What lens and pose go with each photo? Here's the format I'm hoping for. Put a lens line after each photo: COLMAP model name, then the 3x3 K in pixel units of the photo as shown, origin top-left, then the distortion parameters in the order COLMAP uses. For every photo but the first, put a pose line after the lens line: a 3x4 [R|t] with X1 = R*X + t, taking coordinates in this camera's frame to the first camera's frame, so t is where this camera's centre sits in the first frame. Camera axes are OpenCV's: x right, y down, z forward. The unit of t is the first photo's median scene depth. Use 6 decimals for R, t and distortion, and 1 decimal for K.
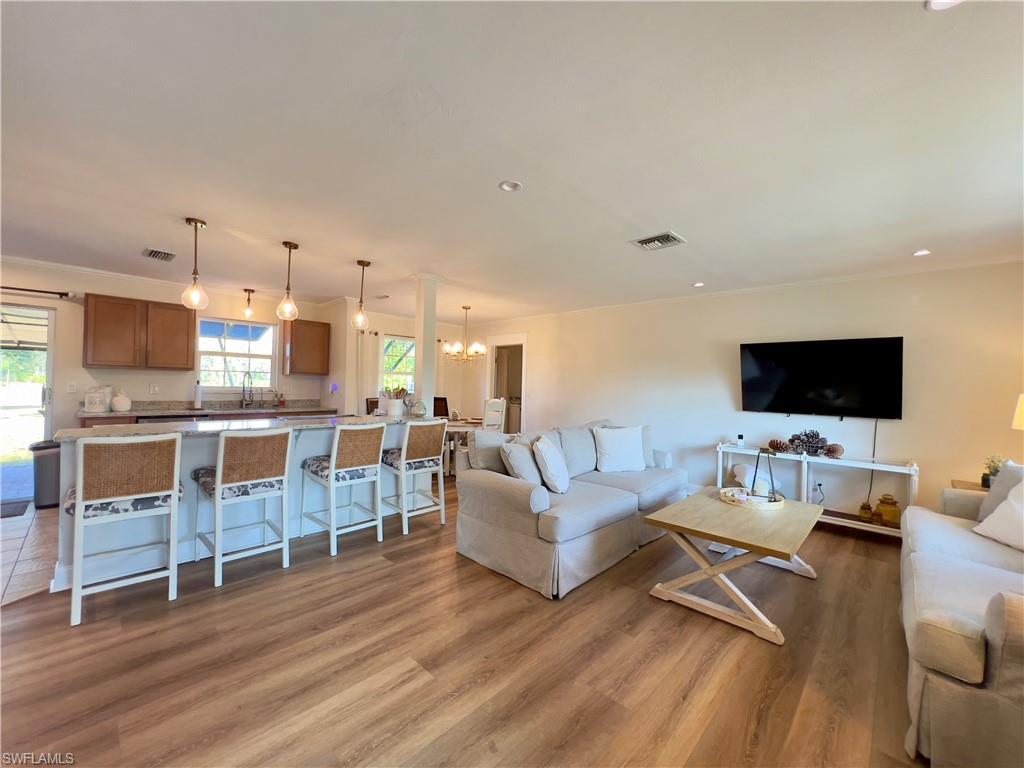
lens RADIAL K [[409.3, 0, 509.5], [0, 409.3, 382.0], [0, 0, 1]] dist [-0.003130, 0.000706]
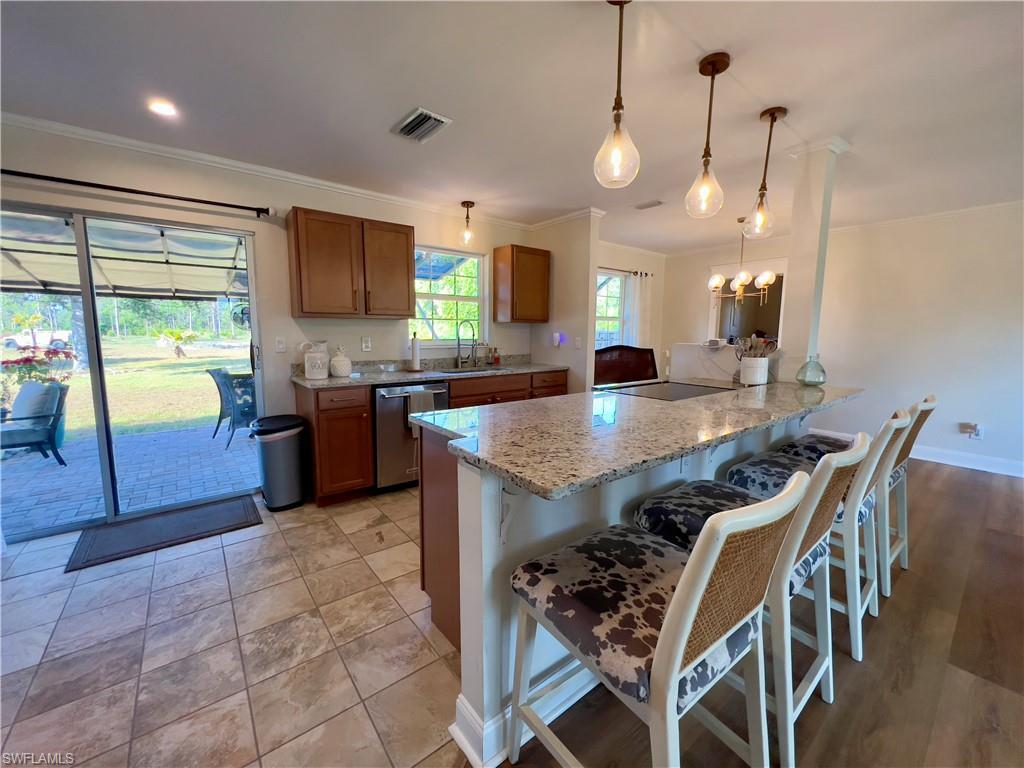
lens RADIAL K [[410.3, 0, 509.4], [0, 410.3, 378.9], [0, 0, 1]] dist [-0.003460, 0.000192]
pose [[0.990726, 0.000073, -0.135877, -0.721025], [0.016667, 0.992383, 0.122057, -0.010971], [0.134851, -0.123189, 0.983178, 0.415121]]
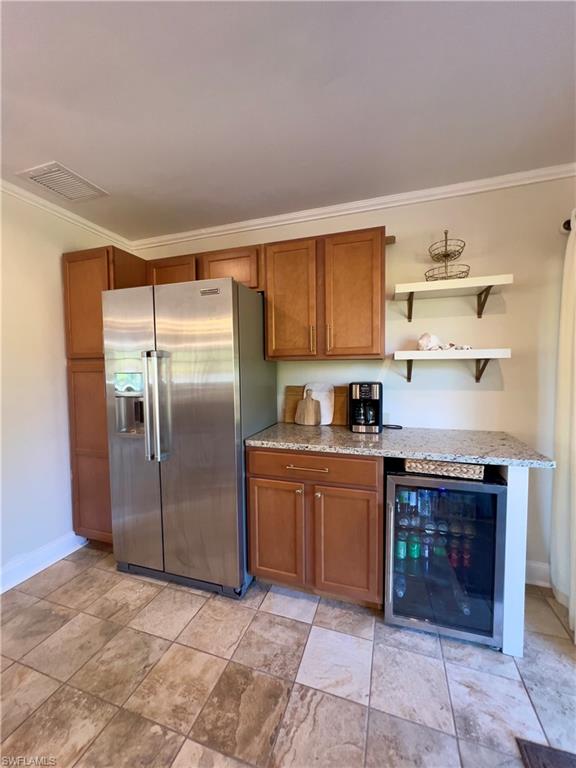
lens RADIAL K [[307.0, 0, 286.9], [0, 307.0, 382.4], [0, 0, 1]] dist [-0.003130, 0.000706]
pose [[-0.903735, 0.004317, -0.428070, -1.137793], [-0.010002, 0.999463, 0.031196, -0.030357], [0.427975, 0.032474, -0.903207, 1.083883]]
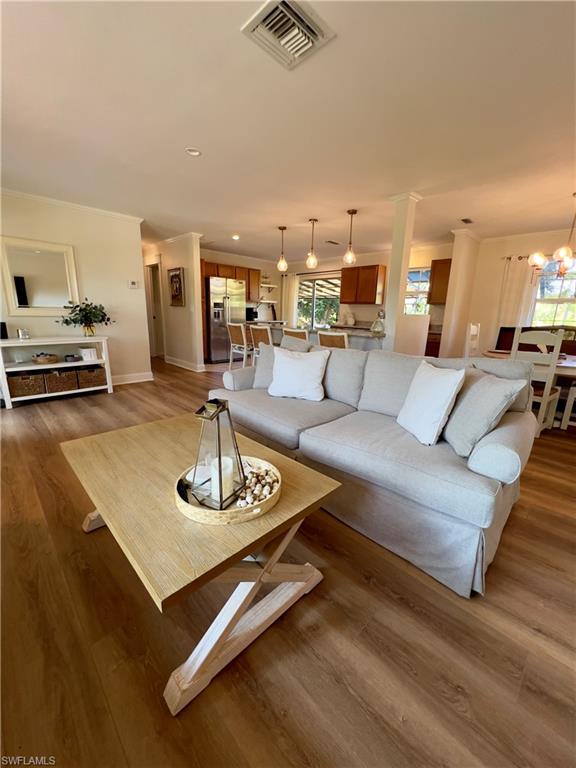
lens RADIAL K [[307.0, 0, 290.9], [0, 307.0, 383.7], [0, 0, 1]] dist [-0.003130, 0.000706]
pose [[-0.014864, 0.207439, -0.978135, 0.832032], [-0.022449, 0.977927, 0.207736, 0.059589], [0.999637, 0.025046, -0.009879, 0.939642]]
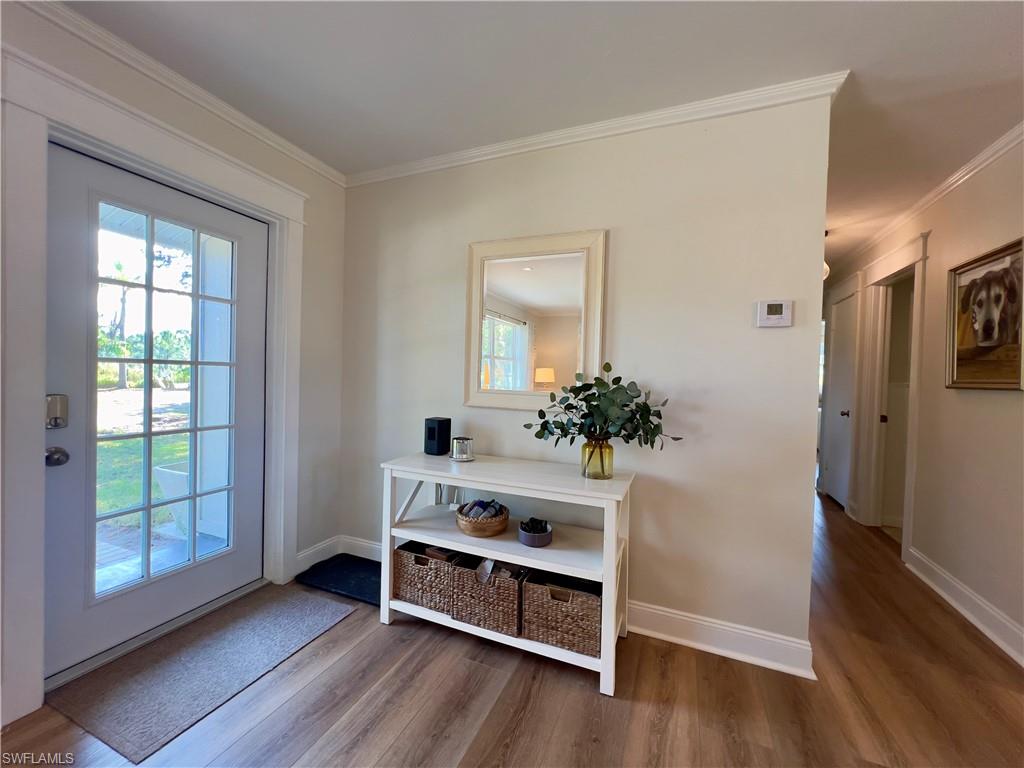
lens RADIAL K [[409.3, 0, 509.5], [0, 409.3, 381.4], [0, 0, 1]] dist [-0.003130, 0.000706]
pose [[-0.933081, -0.048257, -0.356415, -0.087223], [-0.051538, 0.998671, -0.000290, 0.028743], [0.355955, 0.018098, -0.934328, 0.578489]]
